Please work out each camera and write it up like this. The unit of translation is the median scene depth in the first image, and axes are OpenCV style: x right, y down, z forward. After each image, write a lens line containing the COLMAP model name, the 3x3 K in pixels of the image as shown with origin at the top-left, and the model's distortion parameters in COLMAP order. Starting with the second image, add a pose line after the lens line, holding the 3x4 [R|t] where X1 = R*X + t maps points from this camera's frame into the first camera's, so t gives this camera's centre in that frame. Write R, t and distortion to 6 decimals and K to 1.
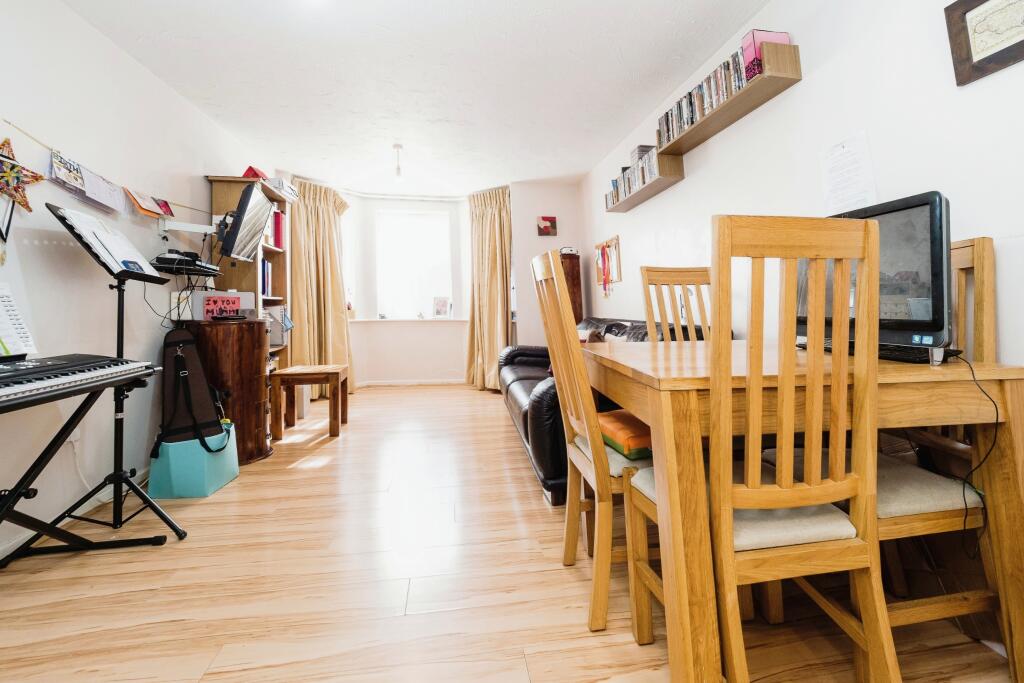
lens RADIAL K [[454.5, 0, 532.4], [0, 454.5, 262.0], [0, 0, 1]] dist [-0.002863, -0.000657]
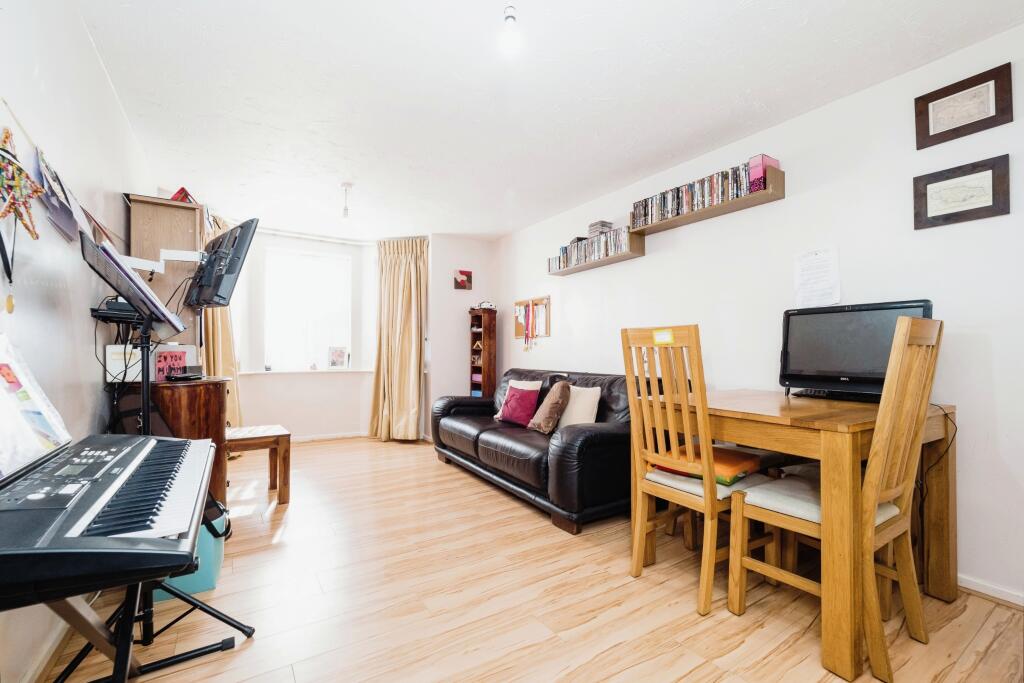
lens RADIAL K [[441.7, 0, 512.0], [0, 441.7, 341.5], [0, 0, 1]] dist [-0.001638, -0.000101]
pose [[0.920361, 0.014535, 0.390799, -0.397965], [-0.043845, 0.996844, 0.066181, -0.017784], [-0.388604, -0.078045, 0.918094, 0.045483]]
